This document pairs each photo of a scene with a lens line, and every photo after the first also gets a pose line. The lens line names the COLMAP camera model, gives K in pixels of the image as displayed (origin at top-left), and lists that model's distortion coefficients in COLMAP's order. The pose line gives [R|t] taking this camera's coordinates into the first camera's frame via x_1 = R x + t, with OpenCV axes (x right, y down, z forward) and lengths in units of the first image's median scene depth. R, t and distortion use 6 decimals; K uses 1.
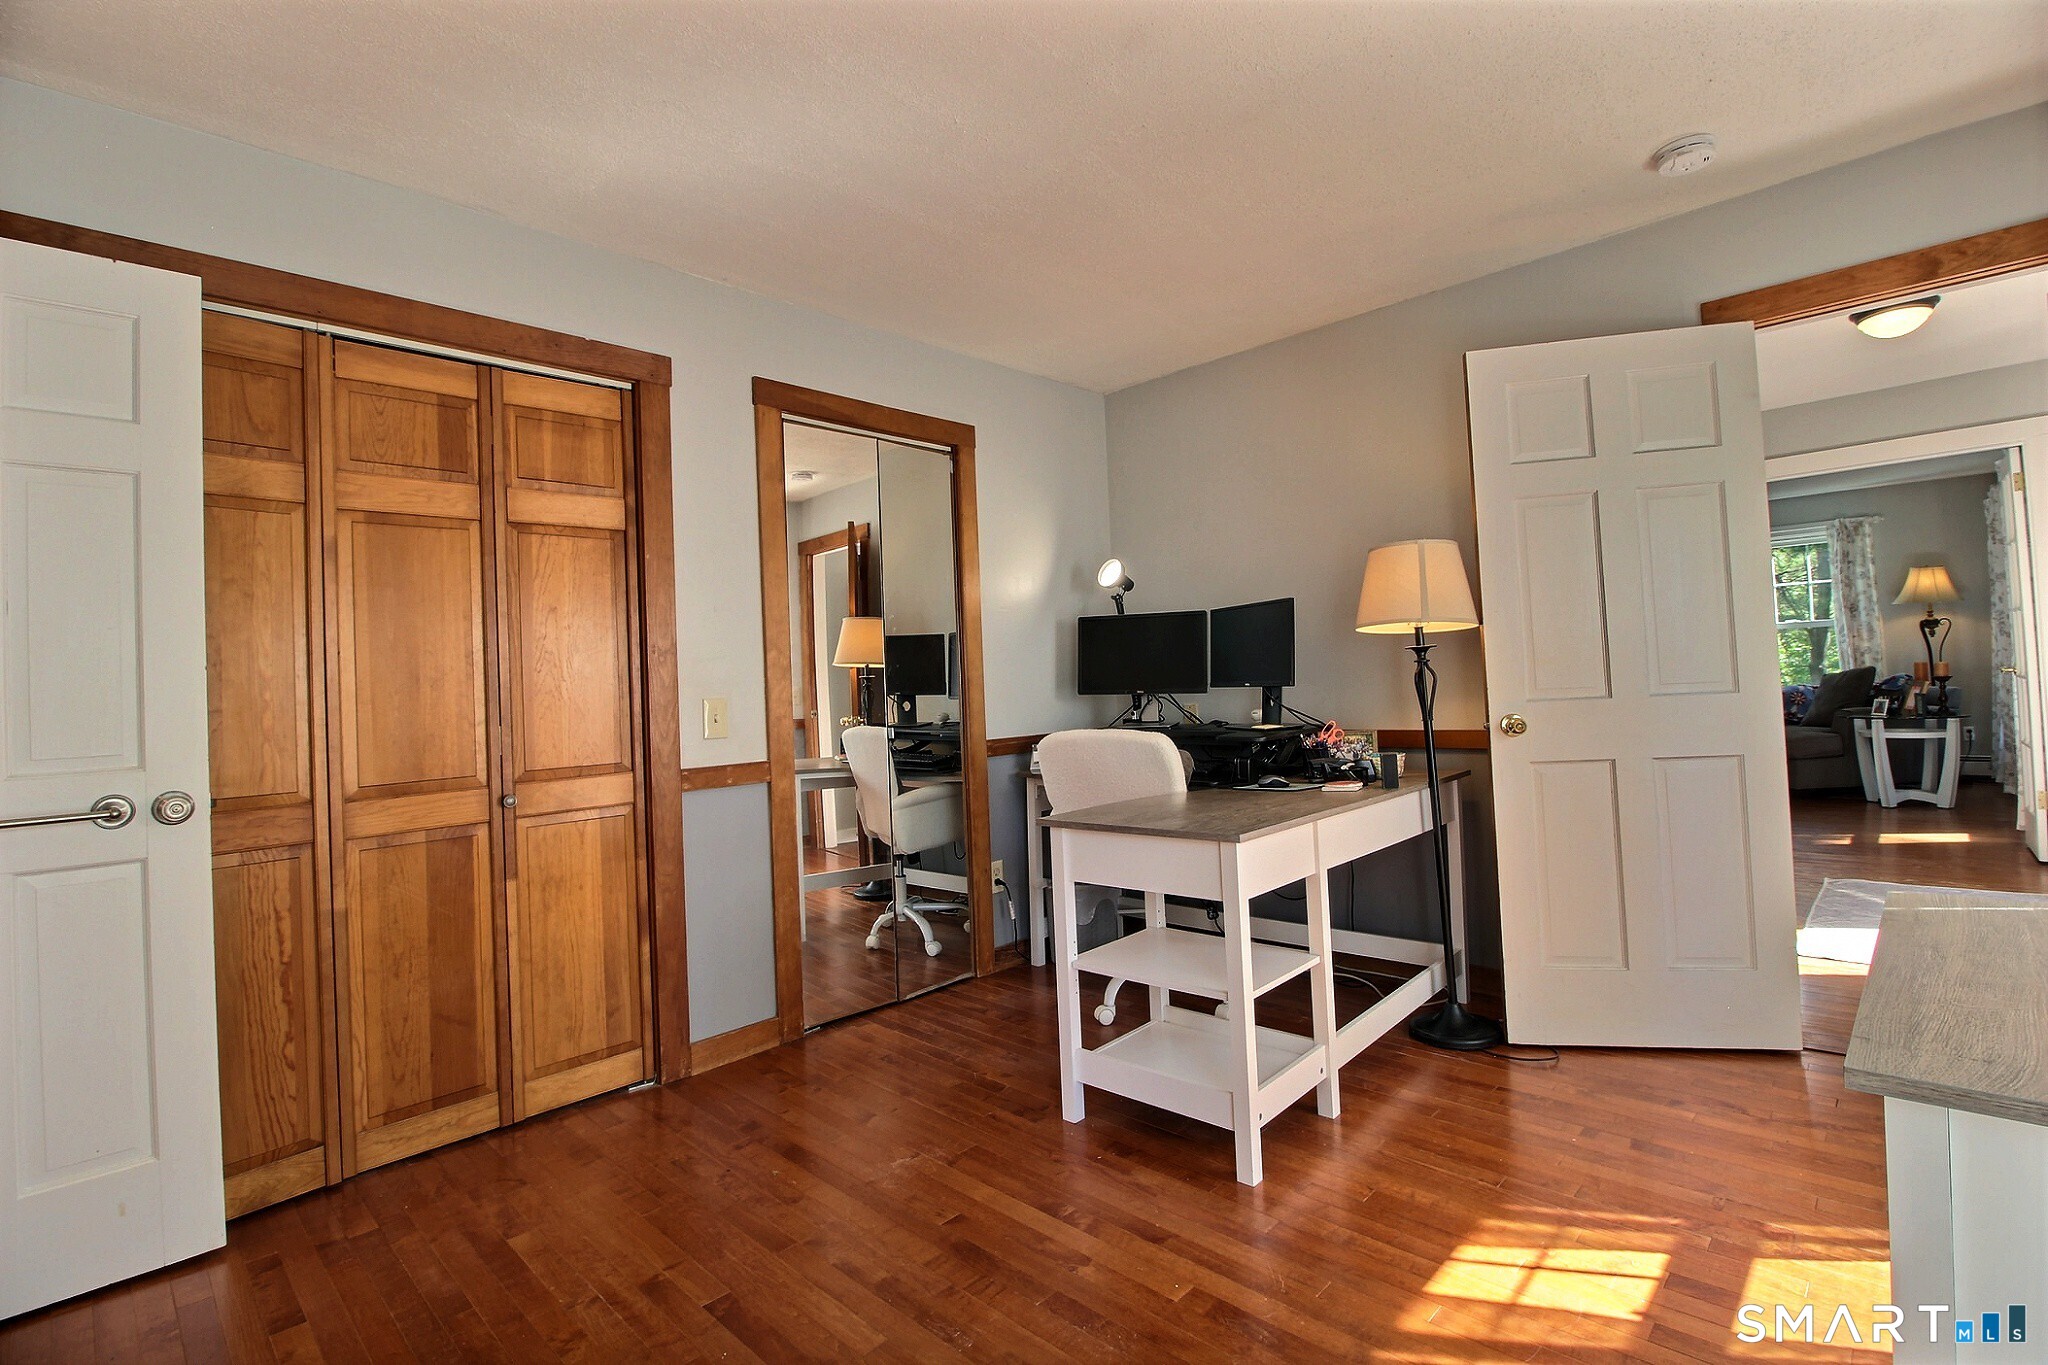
lens RADIAL K [[953.3, 0, 1030.5], [0, 953.3, 655.3], [0, 0, 1]] dist [0.001235, -0.013377]
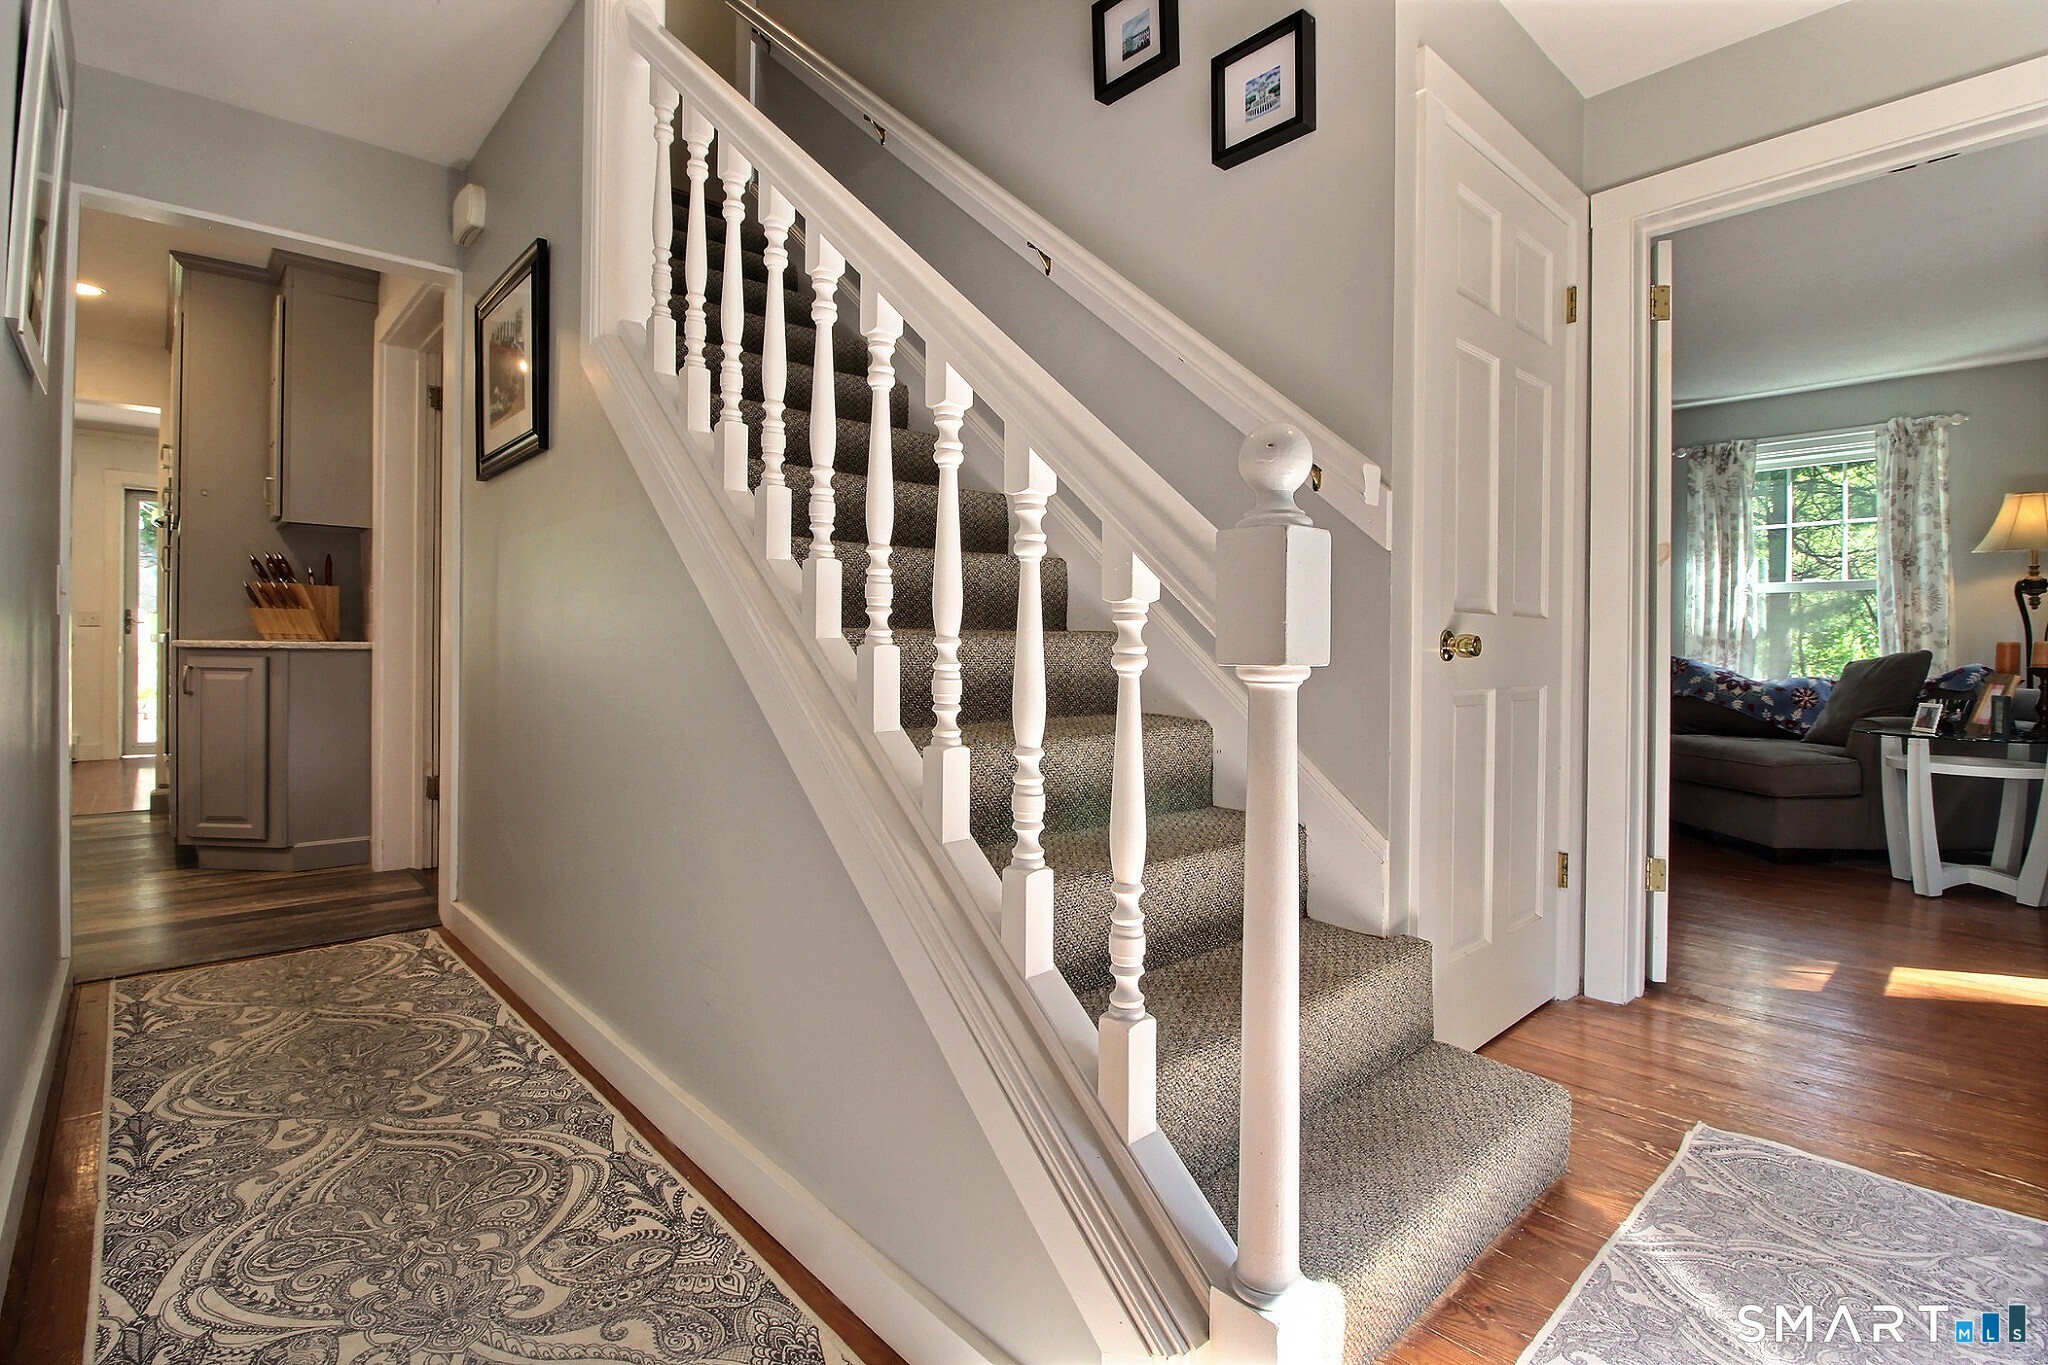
lens RADIAL K [[953.3, 0, 1030.5], [0, 953.3, 655.3], [0, 0, 1]] dist [0.001235, -0.013377]
pose [[0.996968, 0.053407, -0.056583, 0.327189], [-0.051480, 0.998061, 0.034989, 0.021270], [0.058342, -0.031970, 0.997785, 0.338371]]
